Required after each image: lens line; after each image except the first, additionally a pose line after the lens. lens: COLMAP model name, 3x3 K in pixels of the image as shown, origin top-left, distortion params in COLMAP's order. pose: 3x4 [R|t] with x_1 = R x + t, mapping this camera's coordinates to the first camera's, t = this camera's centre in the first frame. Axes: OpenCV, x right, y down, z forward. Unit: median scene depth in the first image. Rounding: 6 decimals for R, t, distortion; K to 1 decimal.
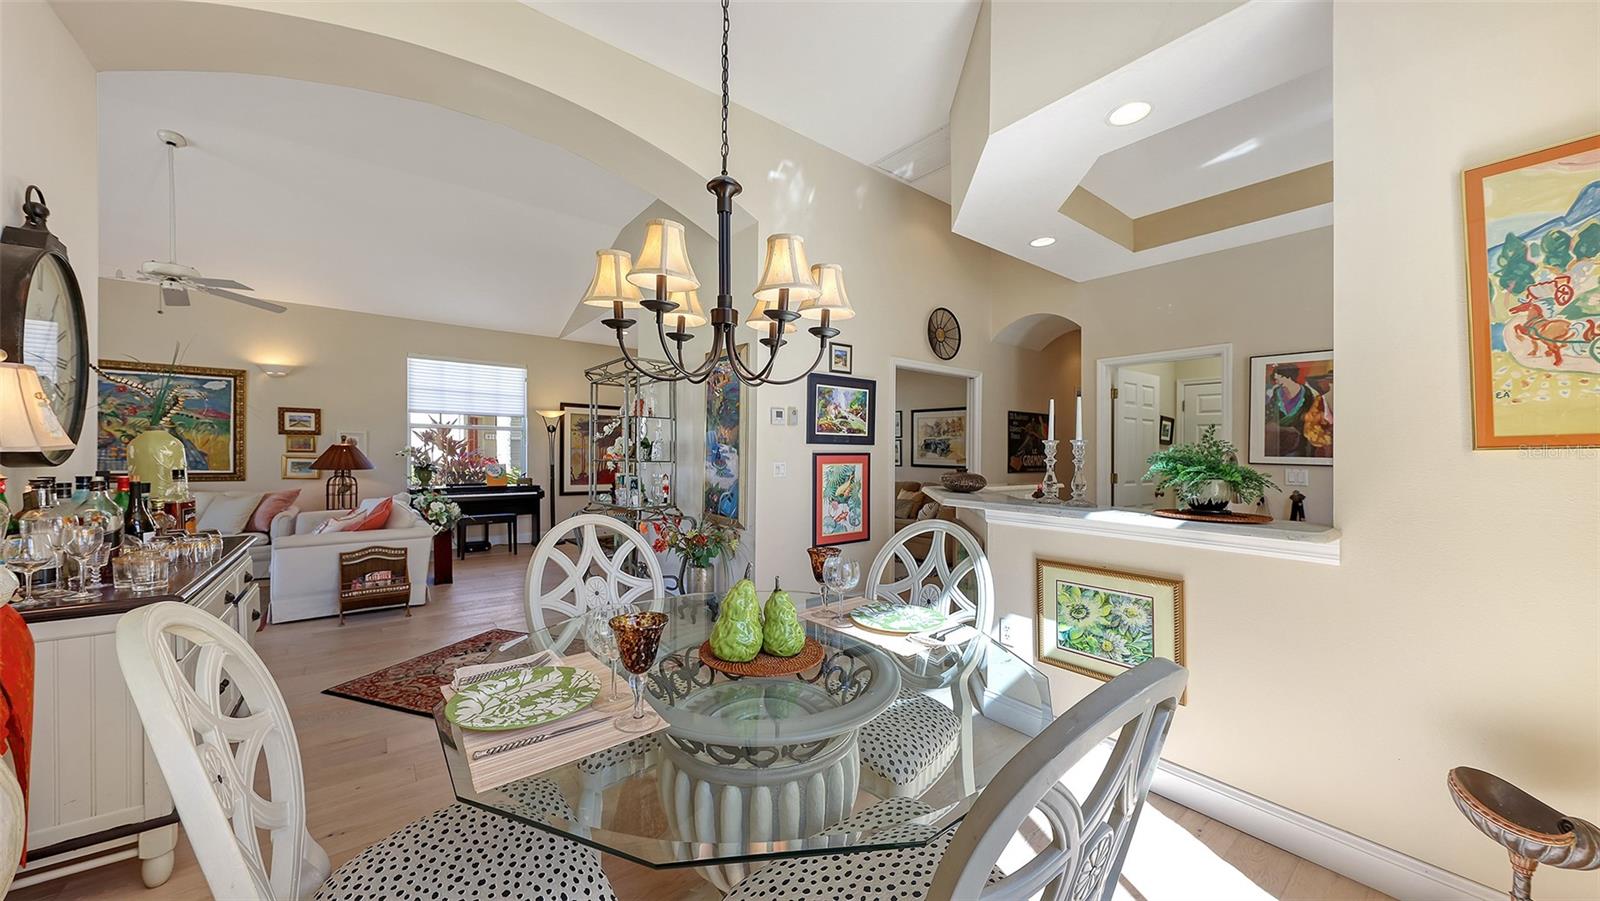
lens RADIAL K [[552.8, 0, 798.7], [0, 552.8, 456.2], [0, 0, 1]] dist [0.000047, -0.000001]
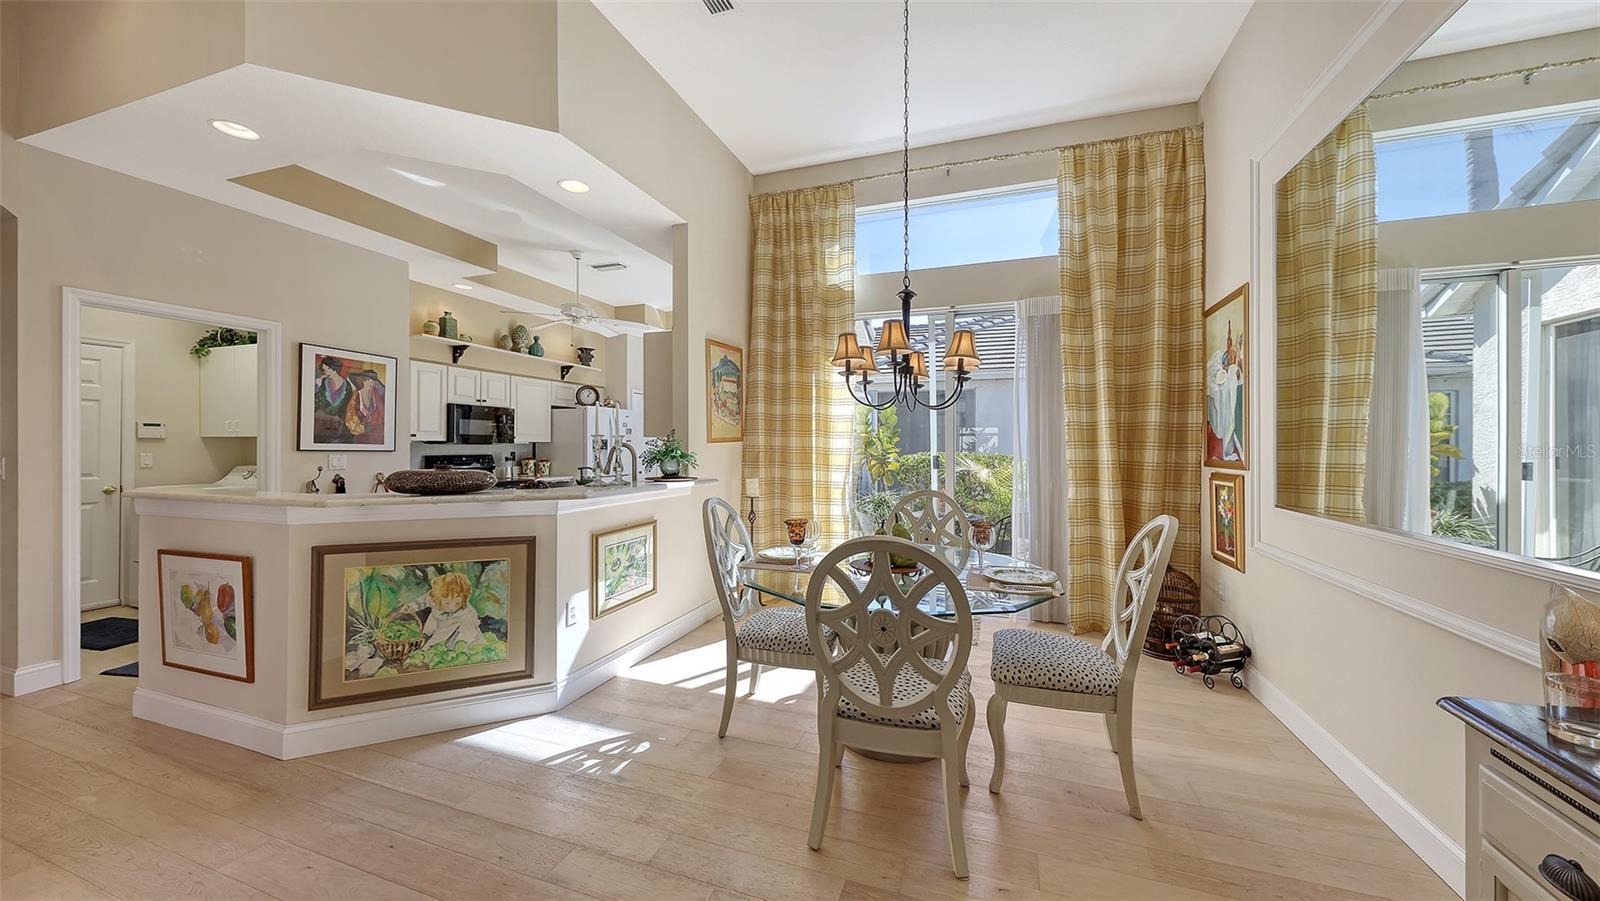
lens RADIAL K [[552.8, 0, 803.3], [0, 552.8, 440.5], [0, 0, 1]] dist [0.000047, -0.000001]
pose [[-0.521782, -0.006460, 0.853055, -0.528591], [-0.005163, 0.999977, 0.004415, -0.015074], [-0.853063, -0.002101, -0.521803, 0.804598]]
